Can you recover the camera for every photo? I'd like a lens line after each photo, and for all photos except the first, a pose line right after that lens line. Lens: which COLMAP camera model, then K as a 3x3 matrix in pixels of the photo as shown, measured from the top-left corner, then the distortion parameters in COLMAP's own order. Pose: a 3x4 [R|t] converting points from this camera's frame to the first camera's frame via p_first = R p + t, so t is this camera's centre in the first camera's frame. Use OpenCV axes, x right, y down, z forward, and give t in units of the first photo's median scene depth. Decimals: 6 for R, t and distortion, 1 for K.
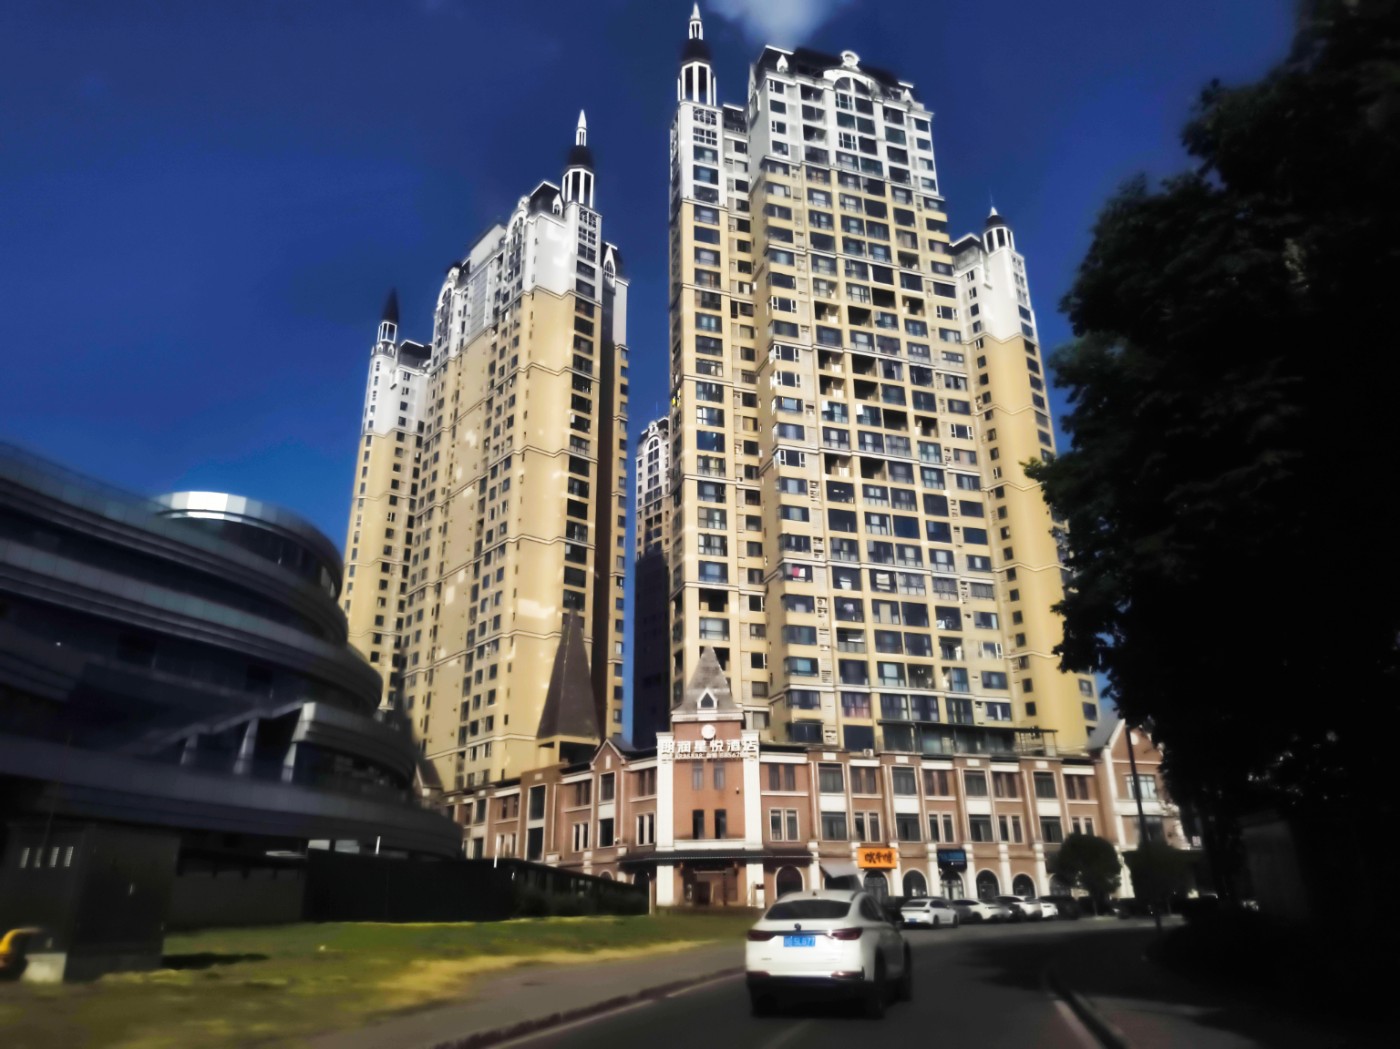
lens RADIAL K [[956.5, 0, 700.5], [0, 956.5, 519.4], [0, 0, 1]] dist [0.069450, -0.106169]
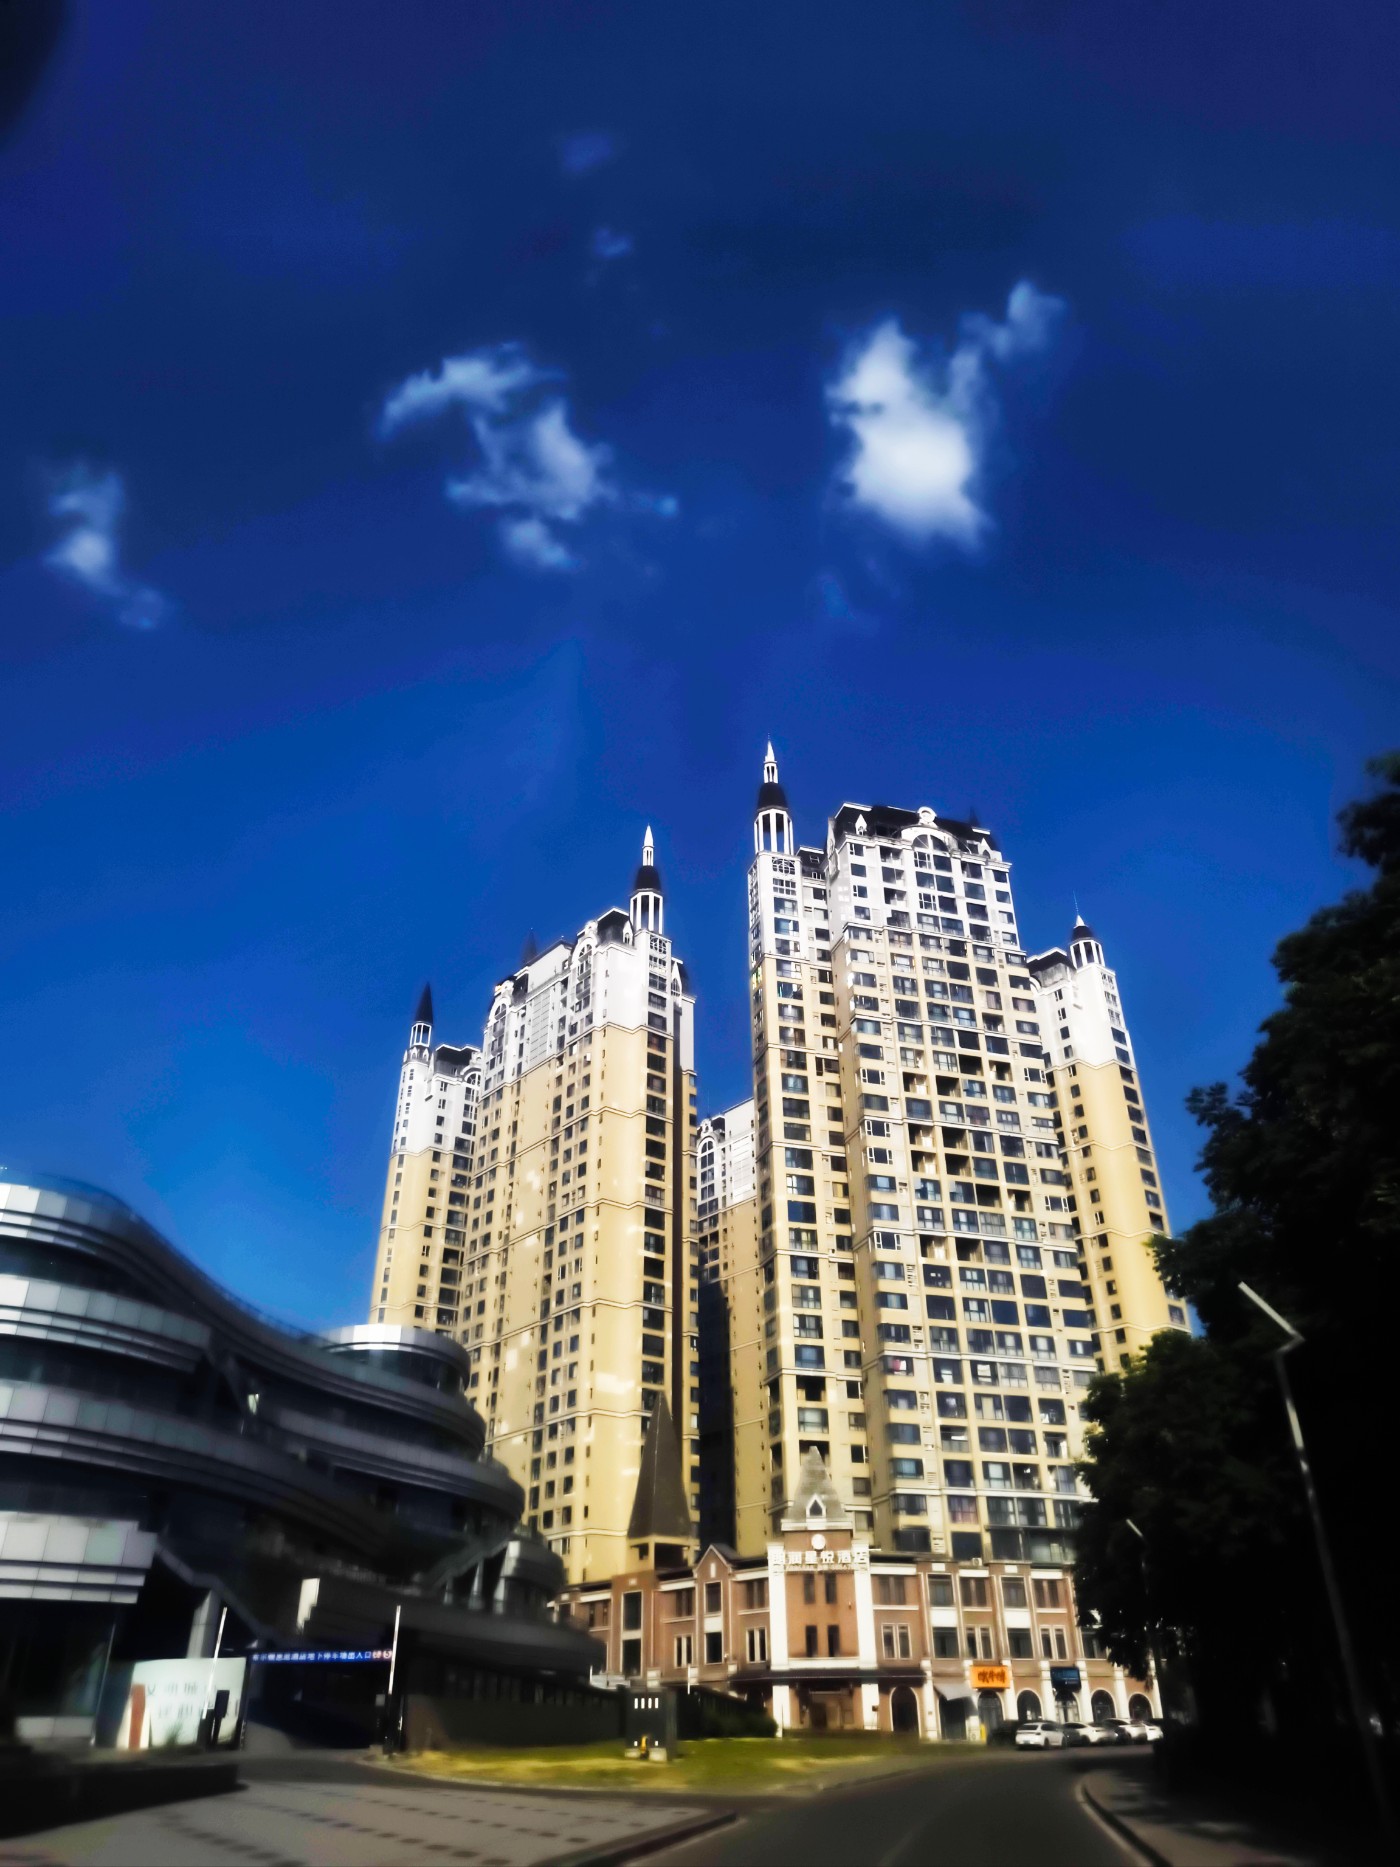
lens RADIAL K [[1275.6, 0, 701.0], [0, 1275.6, 924.9], [0, 0, 1]] dist [0.069450, -0.106169]
pose [[0.999901, -0.003410, -0.013675, -0.077627], [0.000929, 0.984131, -0.177442, -0.145505], [0.014063, 0.177412, 0.984036, -0.371667]]
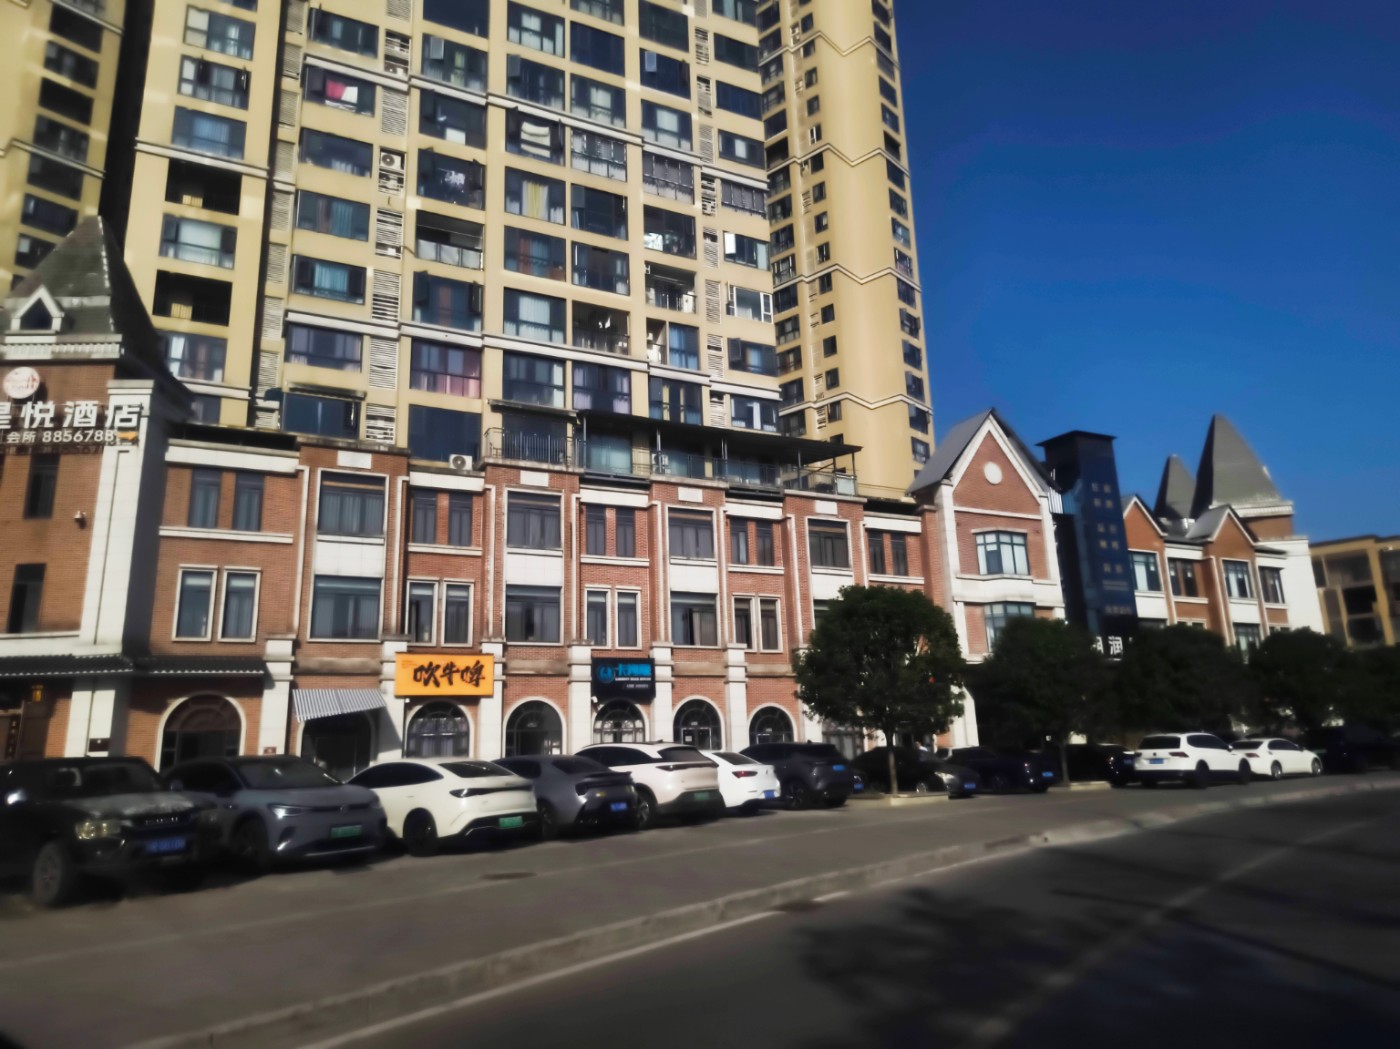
lens RADIAL K [[959.5, 0, 697.6], [0, 959.5, 520.7], [0, 0, 1]] dist [0.057257, -0.073213]
pose [[0.990148, 0.012917, 0.139431, 0.191872], [-0.030914, 0.991331, 0.127698, 0.178273], [-0.136573, -0.130750, 0.981963, 0.450669]]
